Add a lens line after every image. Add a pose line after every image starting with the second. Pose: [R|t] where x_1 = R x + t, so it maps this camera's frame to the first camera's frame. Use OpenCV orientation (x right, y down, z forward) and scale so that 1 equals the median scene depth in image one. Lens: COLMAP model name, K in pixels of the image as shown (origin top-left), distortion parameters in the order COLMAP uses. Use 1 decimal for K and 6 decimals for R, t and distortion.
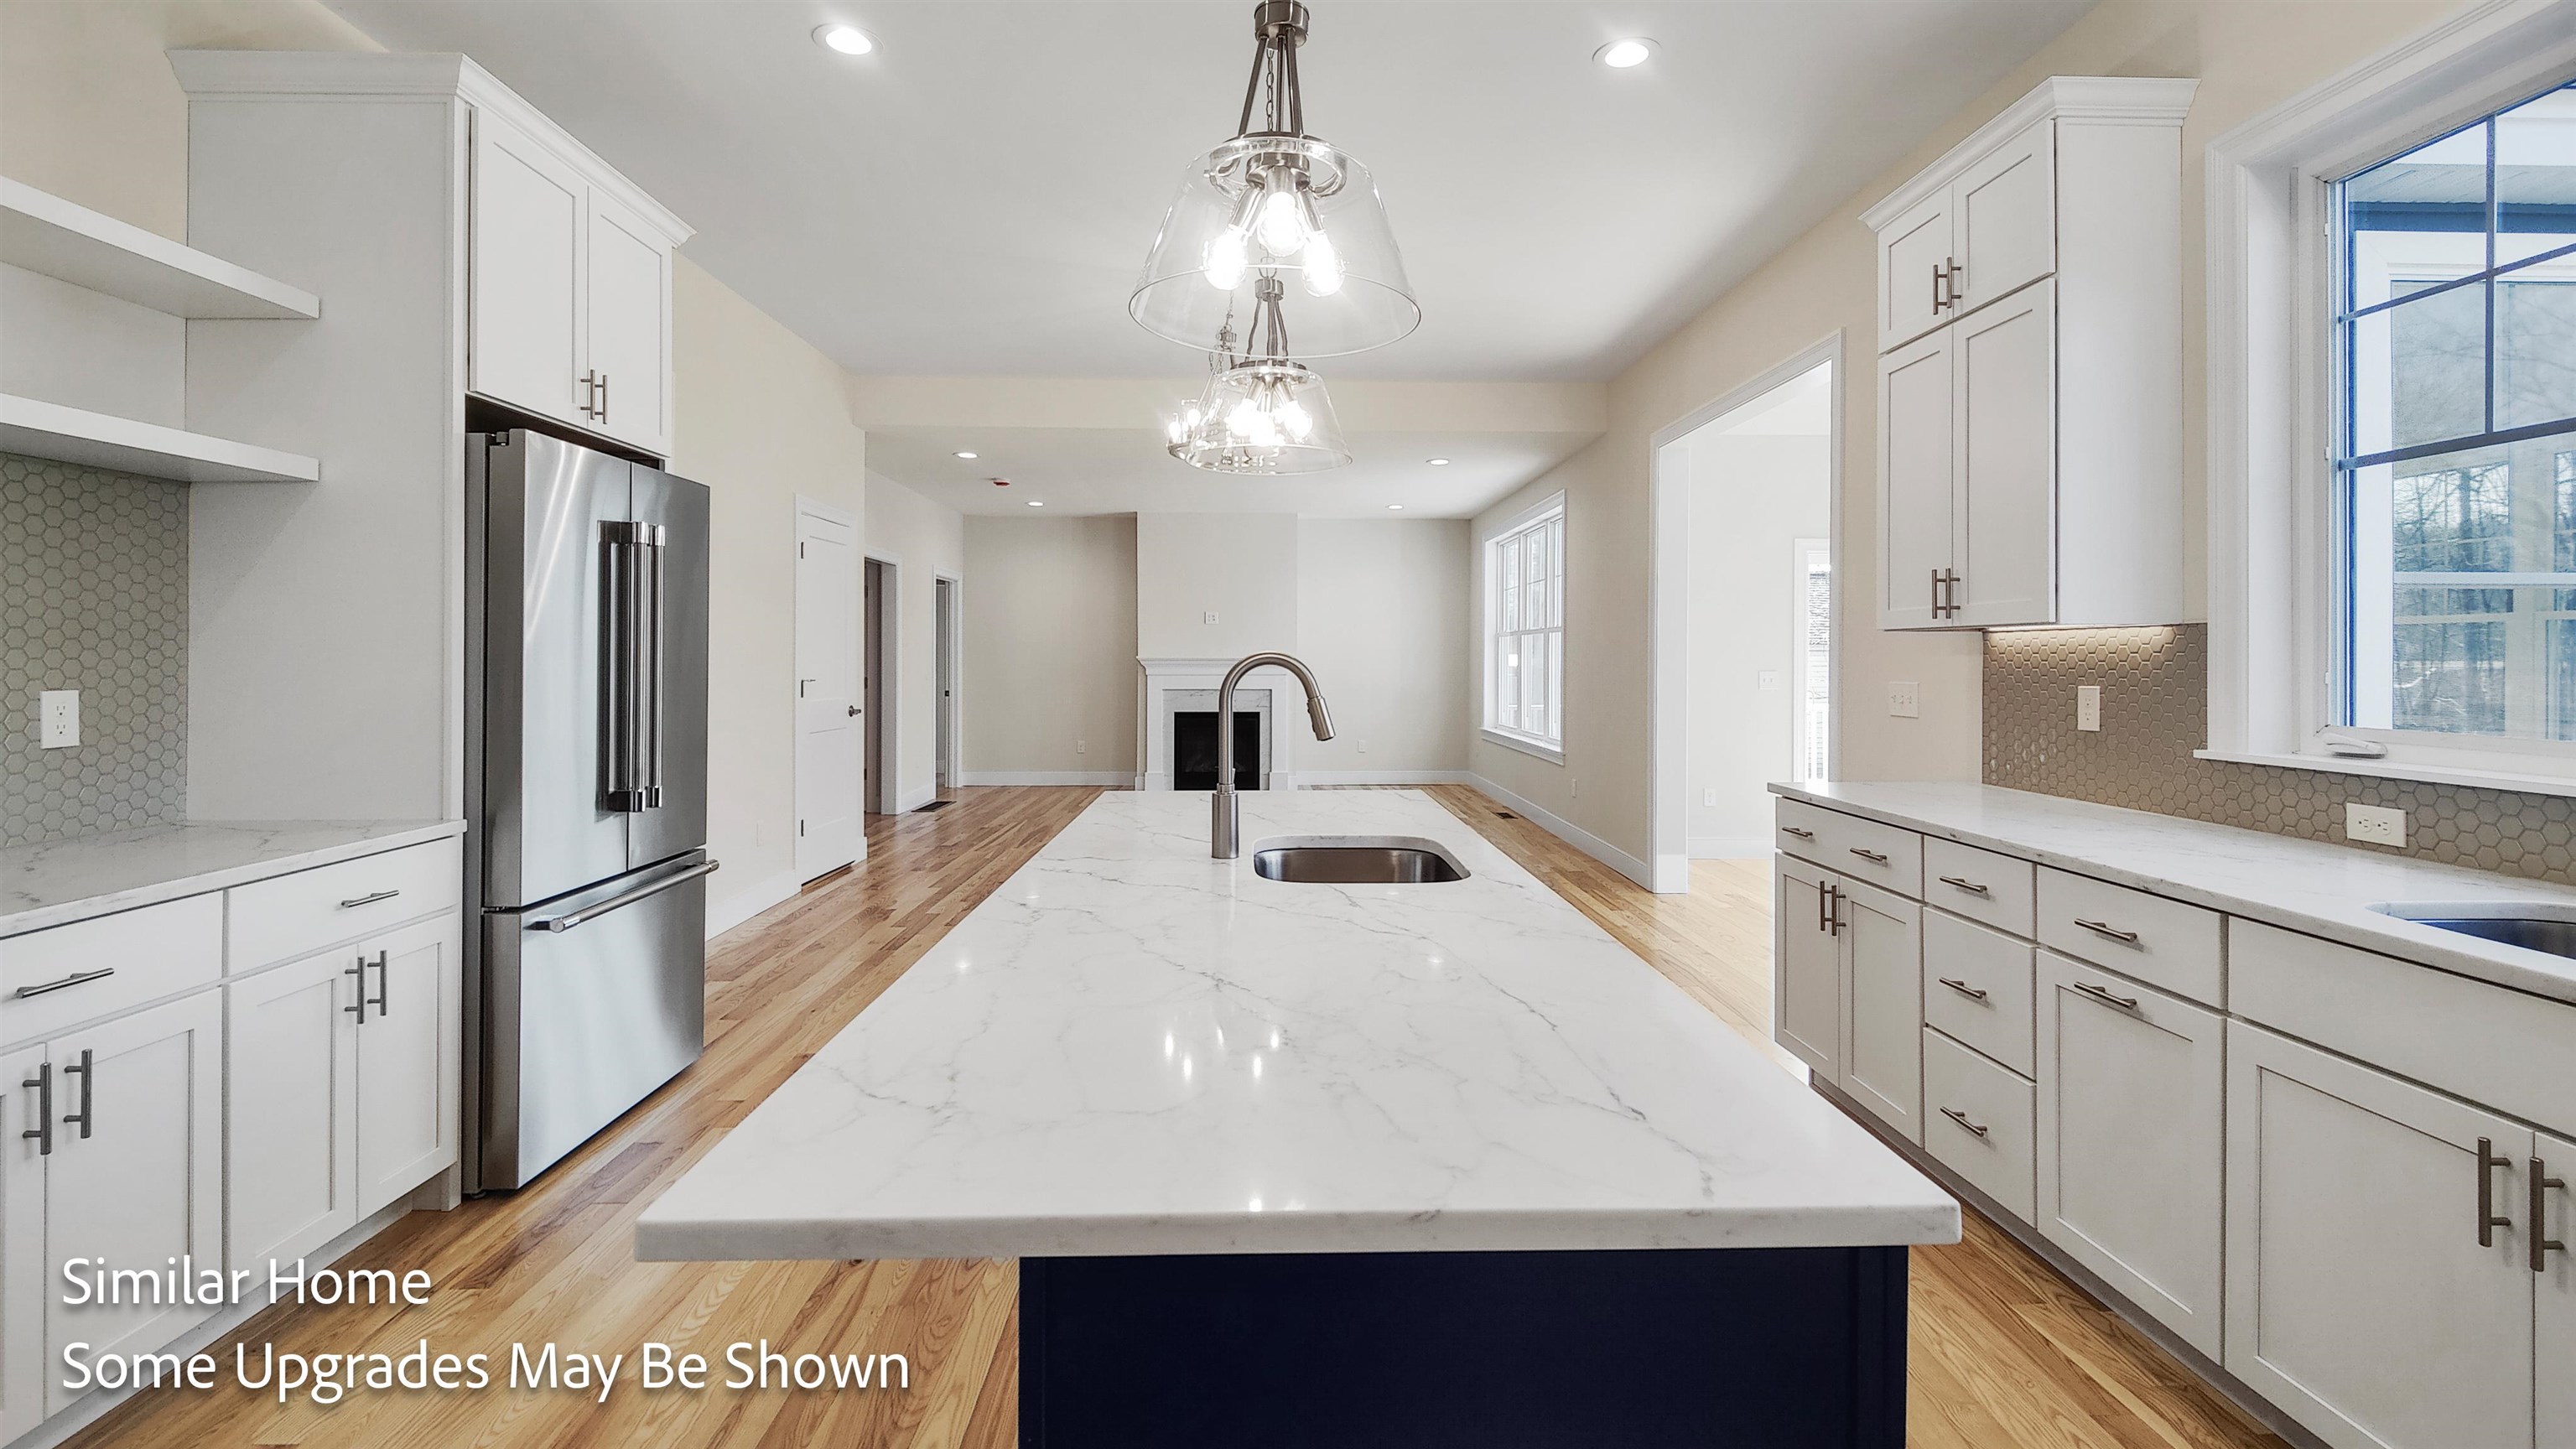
lens RADIAL K [[1130.8, 0, 1285.6], [0, 1130.8, 641.7], [0, 0, 1]] dist [0.023402, -0.012011]
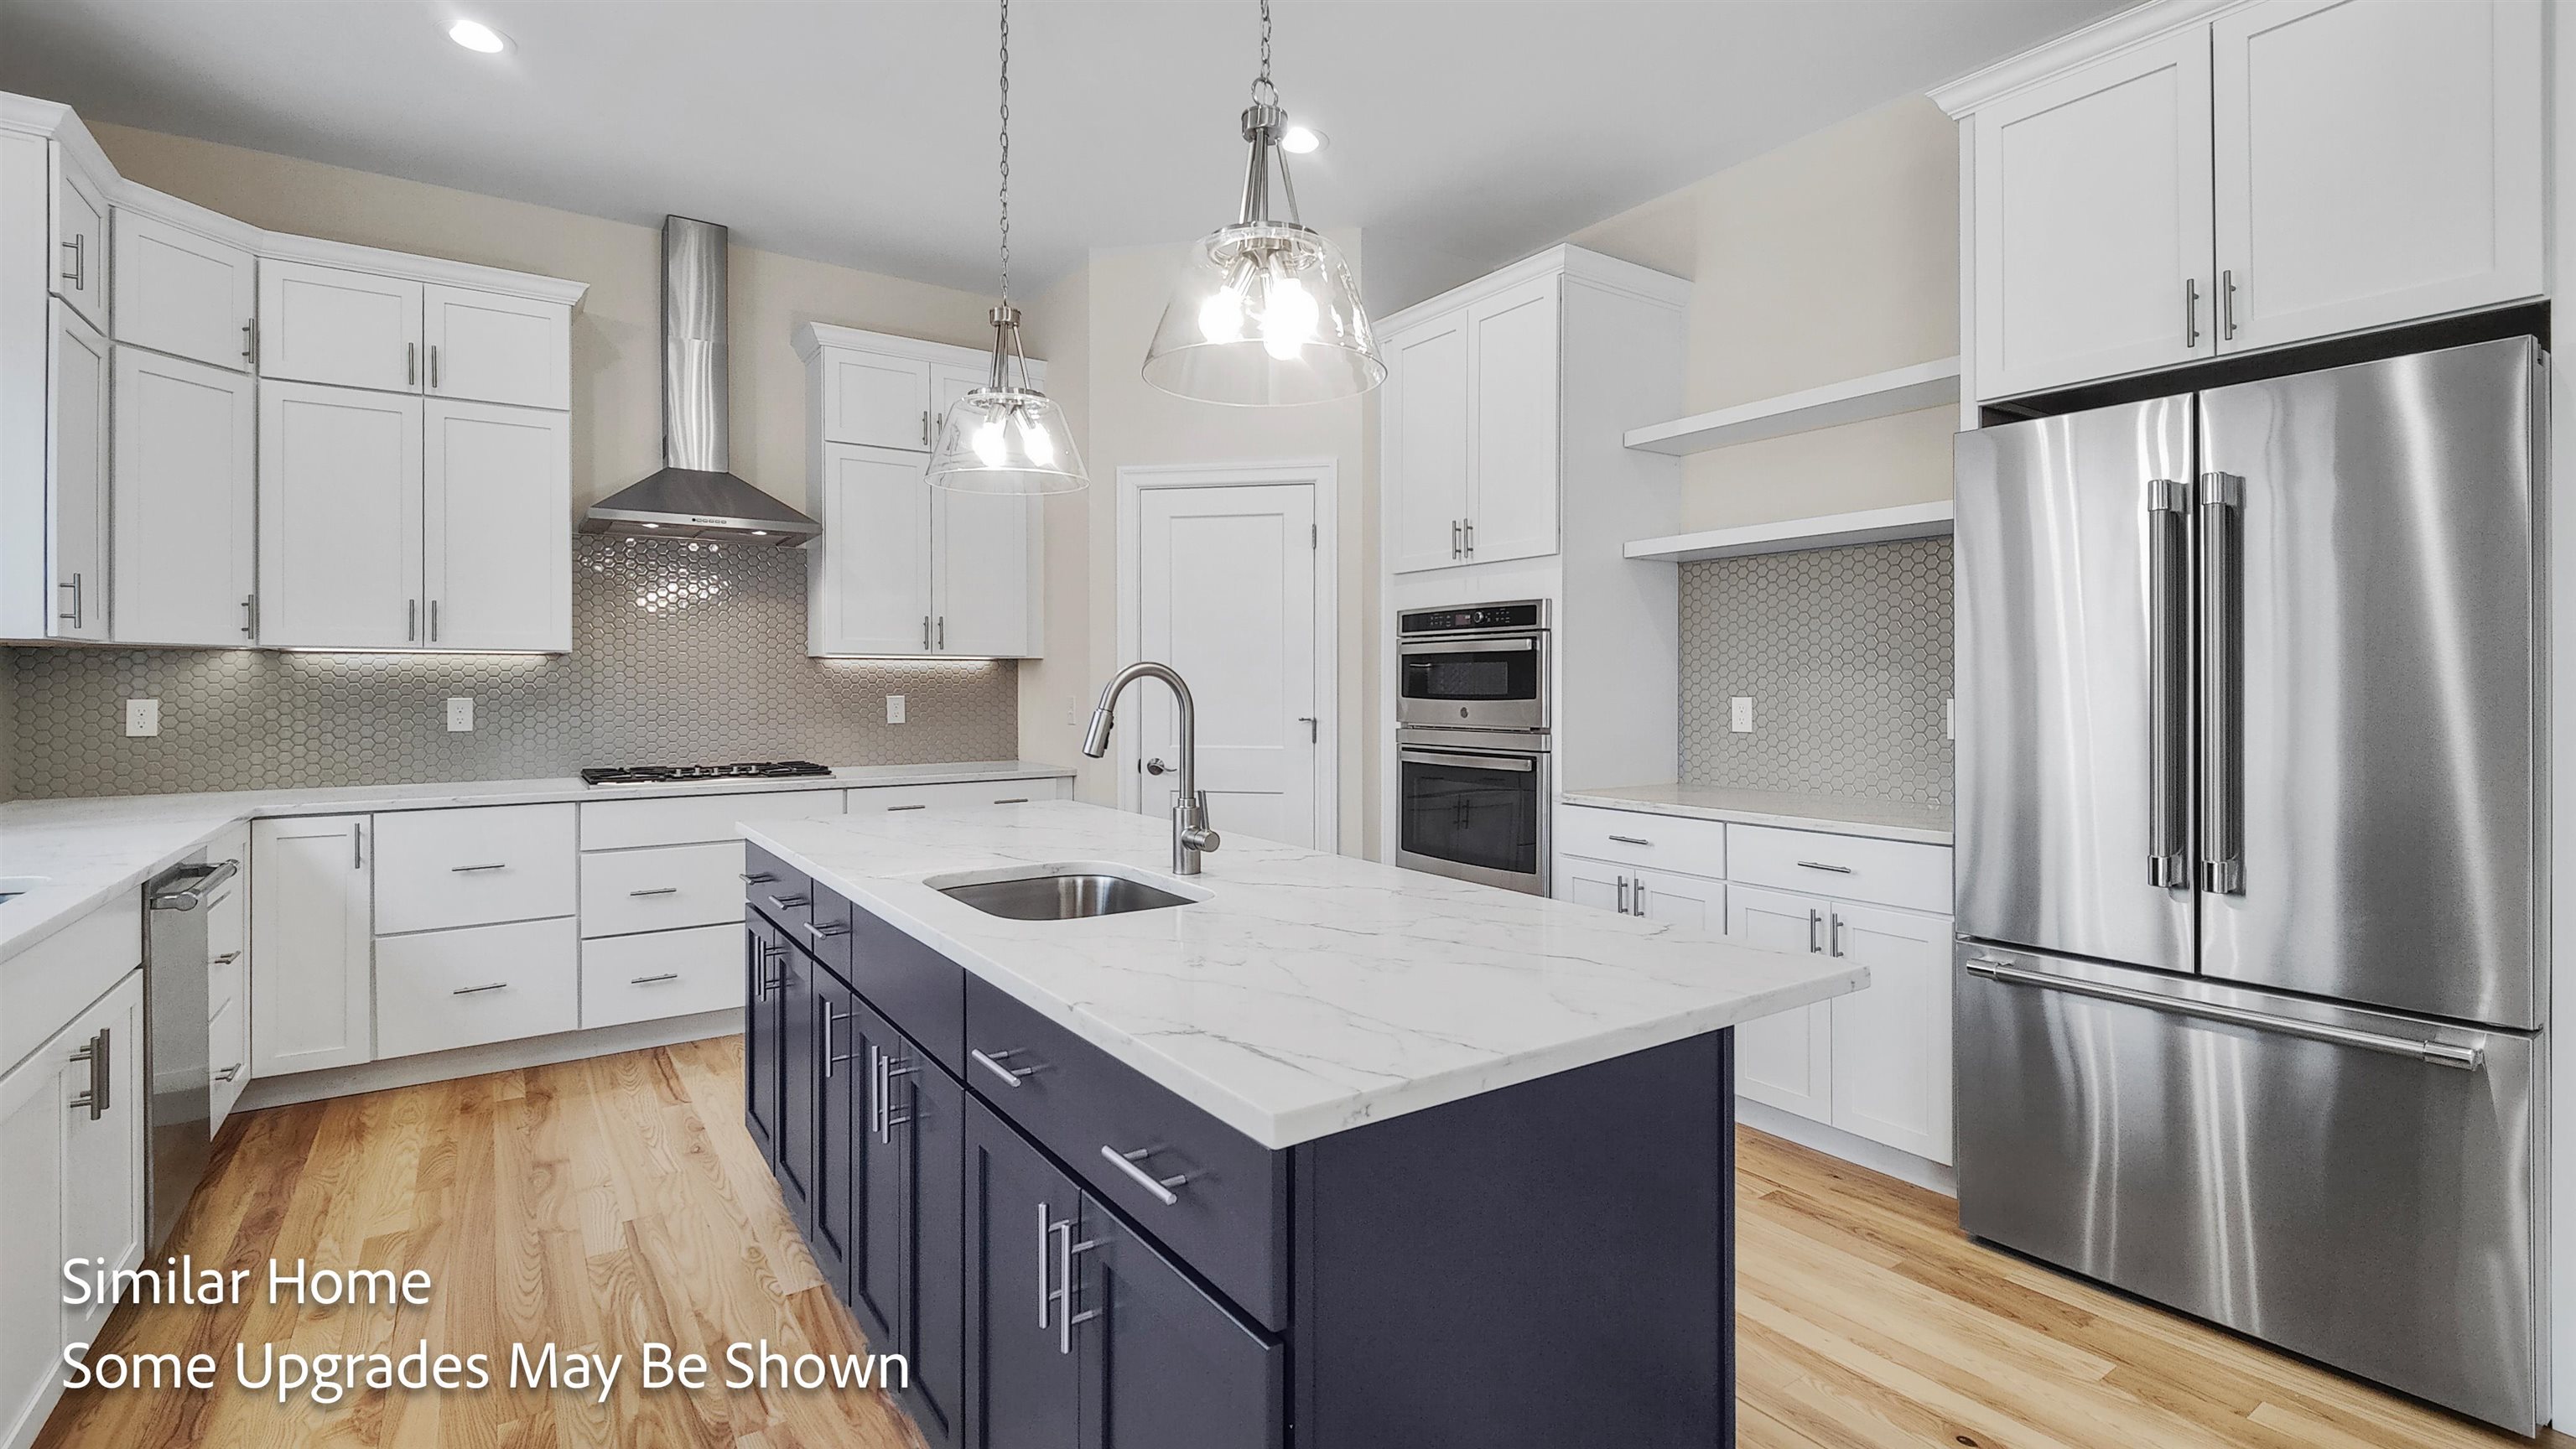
lens RADIAL K [[1162.7, 0, 1286.2], [0, 1162.7, 682.0], [0, 0, 1]] dist [0.000205, -0.000111]
pose [[-0.840546, -0.002226, -0.541735, 0.336971], [0.007660, 0.999843, -0.015992, 0.034161], [0.541686, -0.017592, -0.840397, 1.532121]]
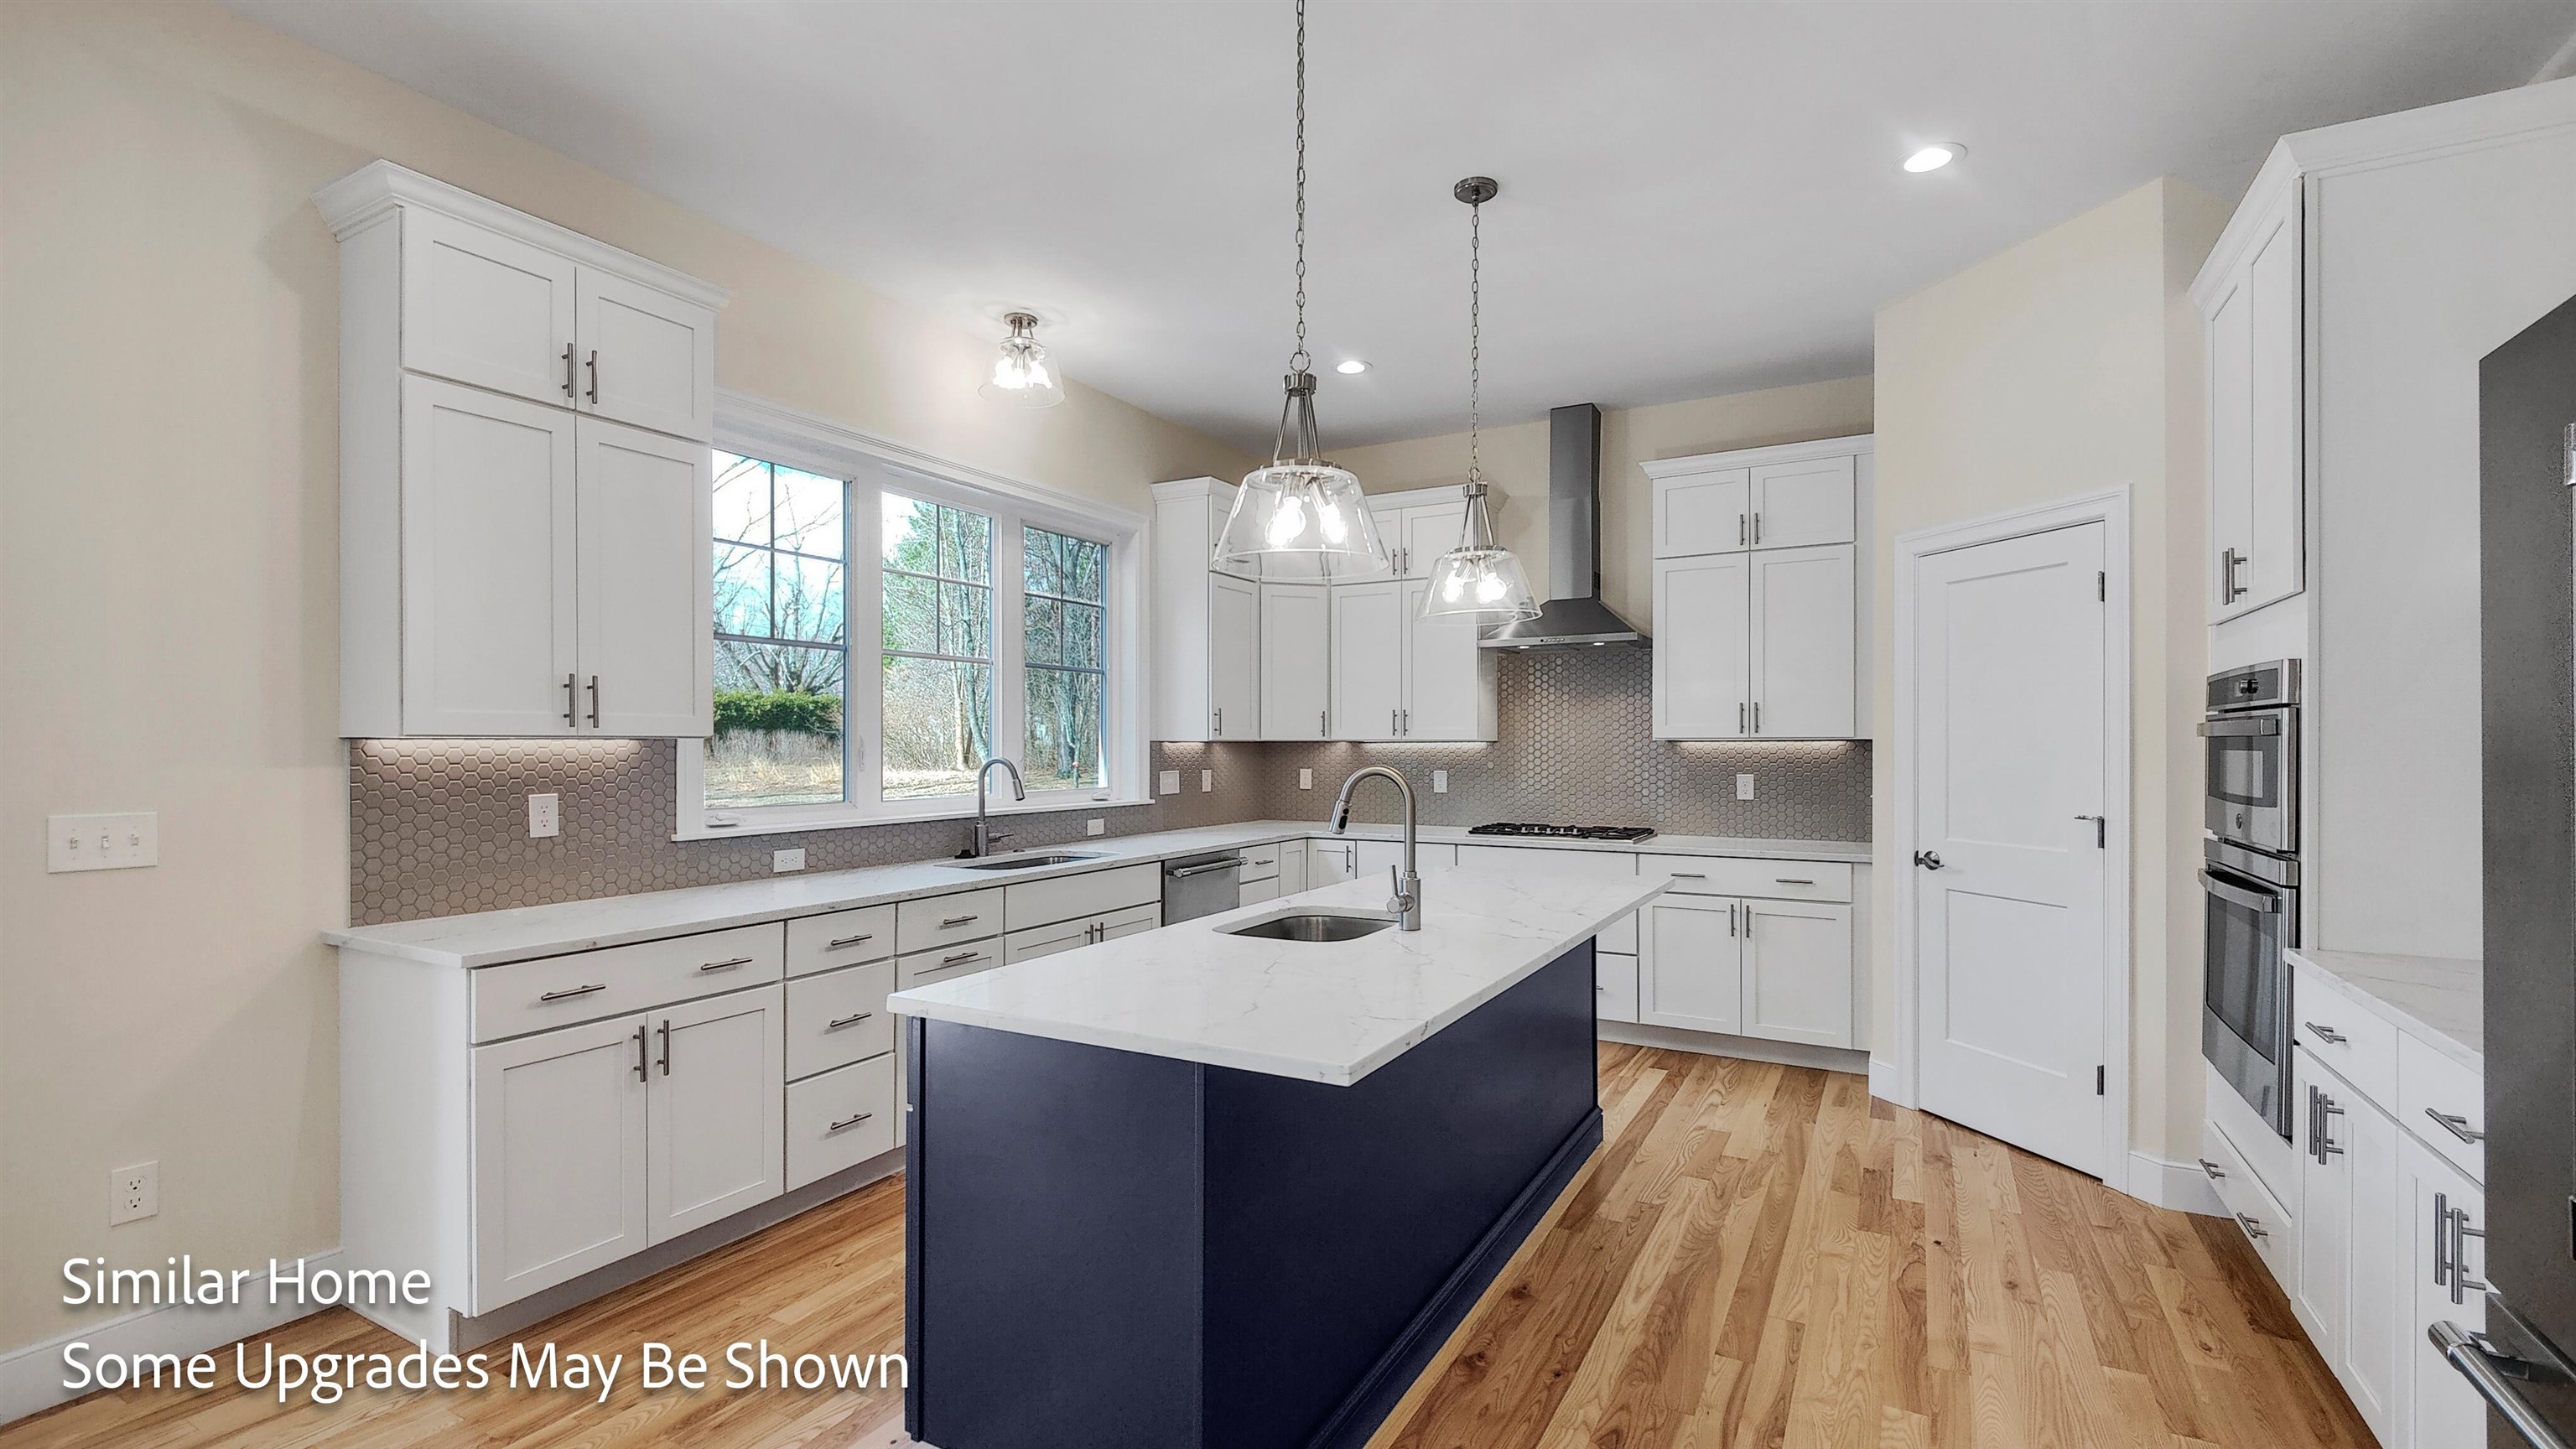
lens RADIAL K [[1114.9, 0, 1288.8], [0, 1114.9, 741.4], [0, 0, 1]] dist [0.041420, -0.037106]
pose [[-0.857773, 0.000740, 0.514029, -0.466104], [-0.008362, 0.999847, -0.015393, 0.000508], [-0.513961, -0.017502, -0.857635, 1.726574]]
